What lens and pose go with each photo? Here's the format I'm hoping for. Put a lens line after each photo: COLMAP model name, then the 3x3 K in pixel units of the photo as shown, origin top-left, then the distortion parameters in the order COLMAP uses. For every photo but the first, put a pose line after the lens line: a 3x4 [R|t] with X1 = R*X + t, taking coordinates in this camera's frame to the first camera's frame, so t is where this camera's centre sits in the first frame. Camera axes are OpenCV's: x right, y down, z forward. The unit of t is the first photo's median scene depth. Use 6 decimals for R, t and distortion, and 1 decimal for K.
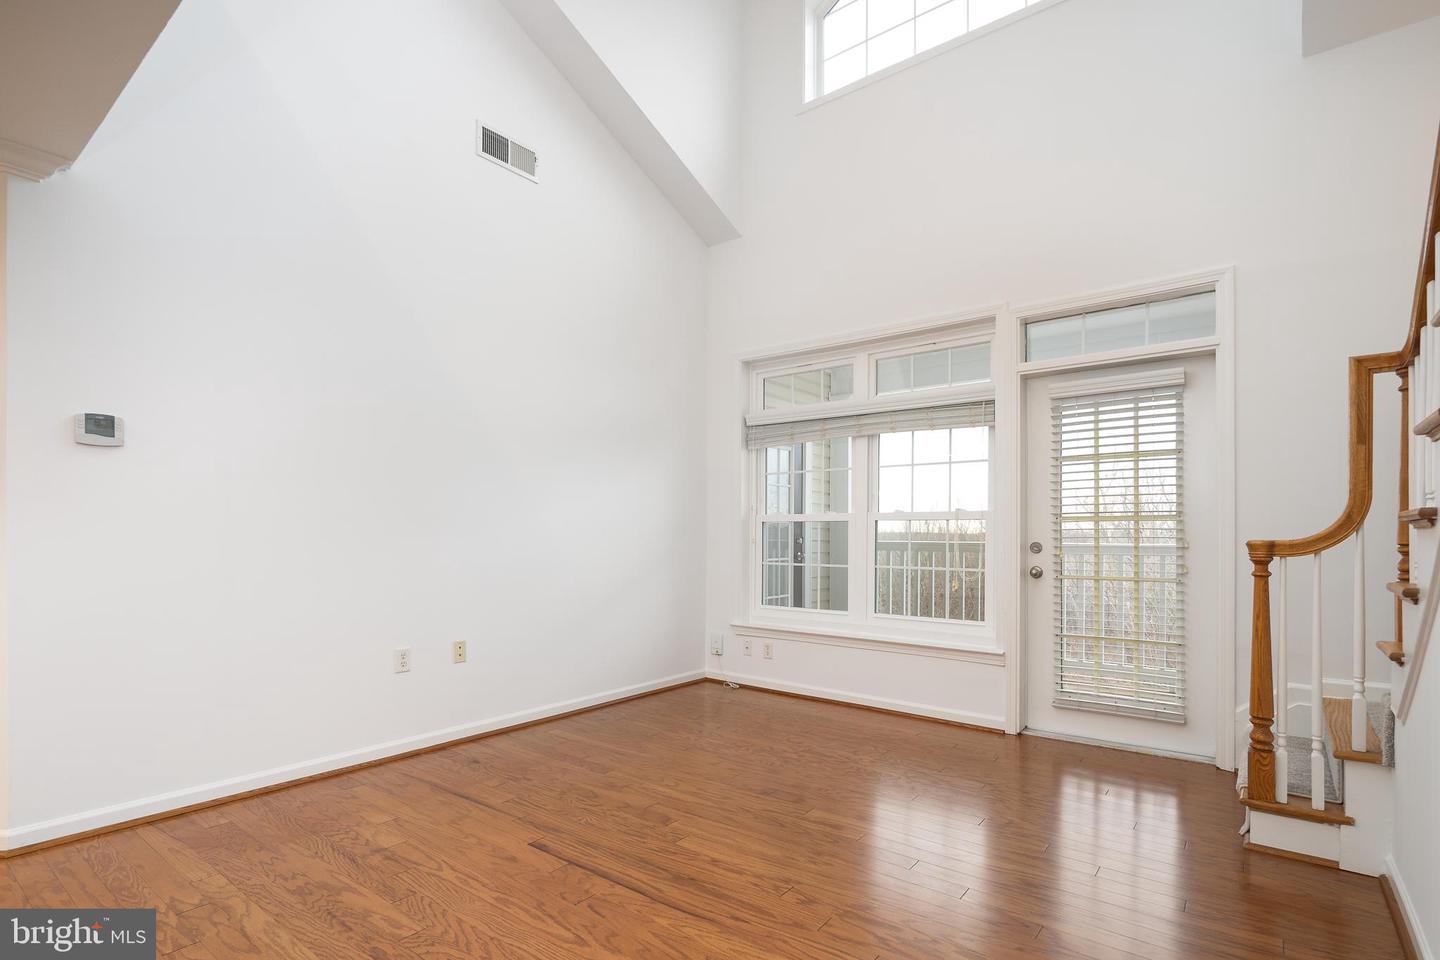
lens RADIAL K [[730.2, 0, 716.0], [0, 730.2, 539.0], [0, 0, 1]] dist [0.000264, -0.000177]
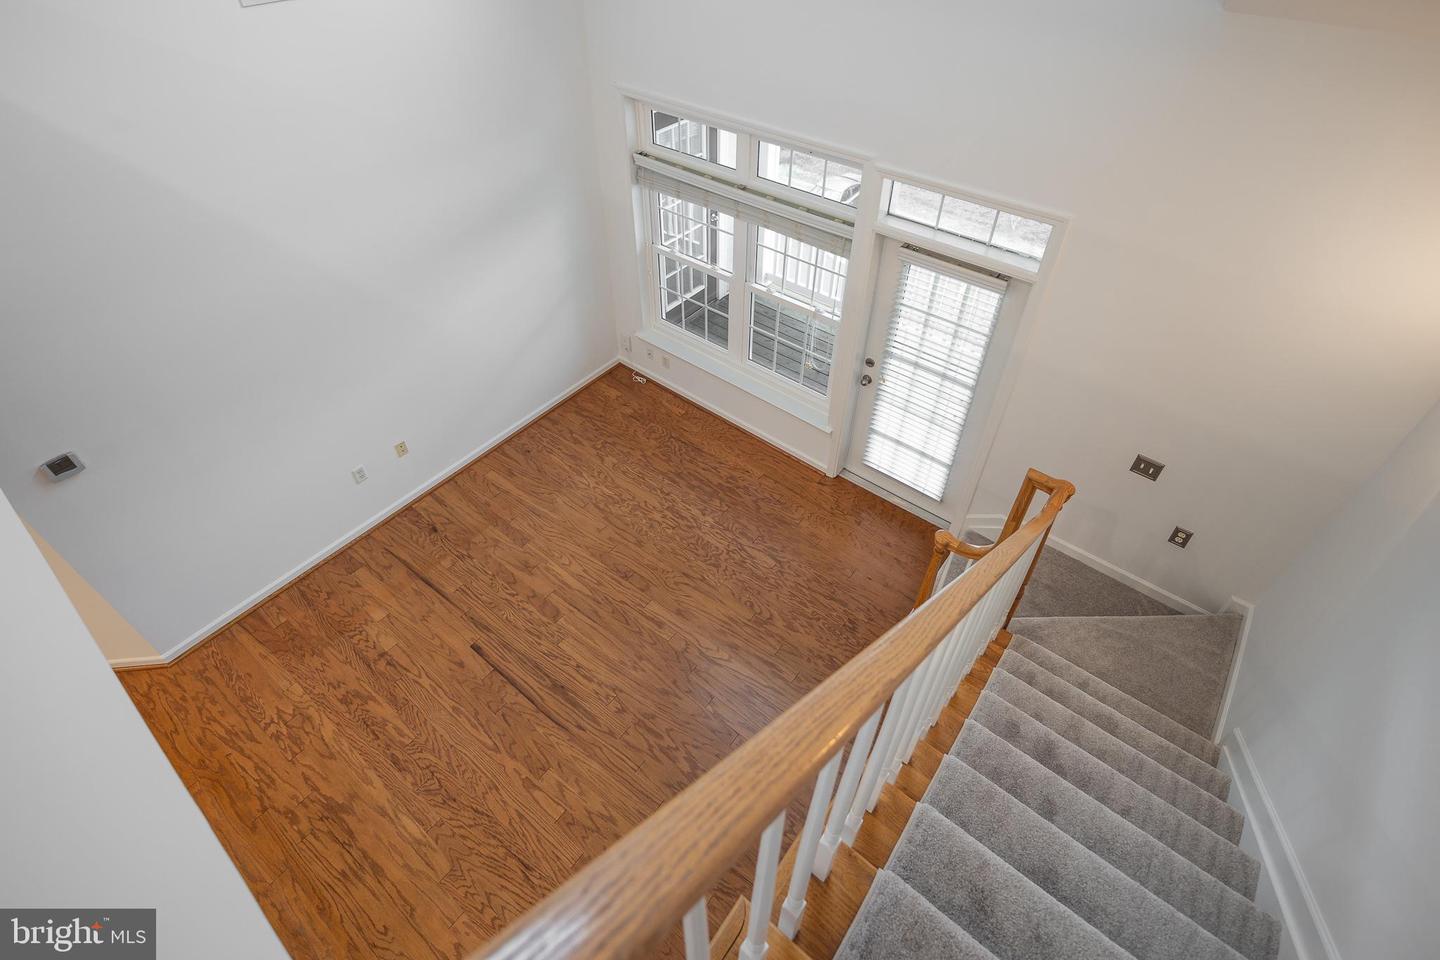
lens RADIAL K [[697.3, 0, 715.7], [0, 697.3, 465.0], [0, 0, 1]] dist [-0.000157, -0.000543]
pose [[0.999938, 0.010741, 0.003092, 0.315743], [-0.009966, 0.731599, 0.681662, -1.044921], [0.005060, -0.681650, 0.731661, 0.117573]]
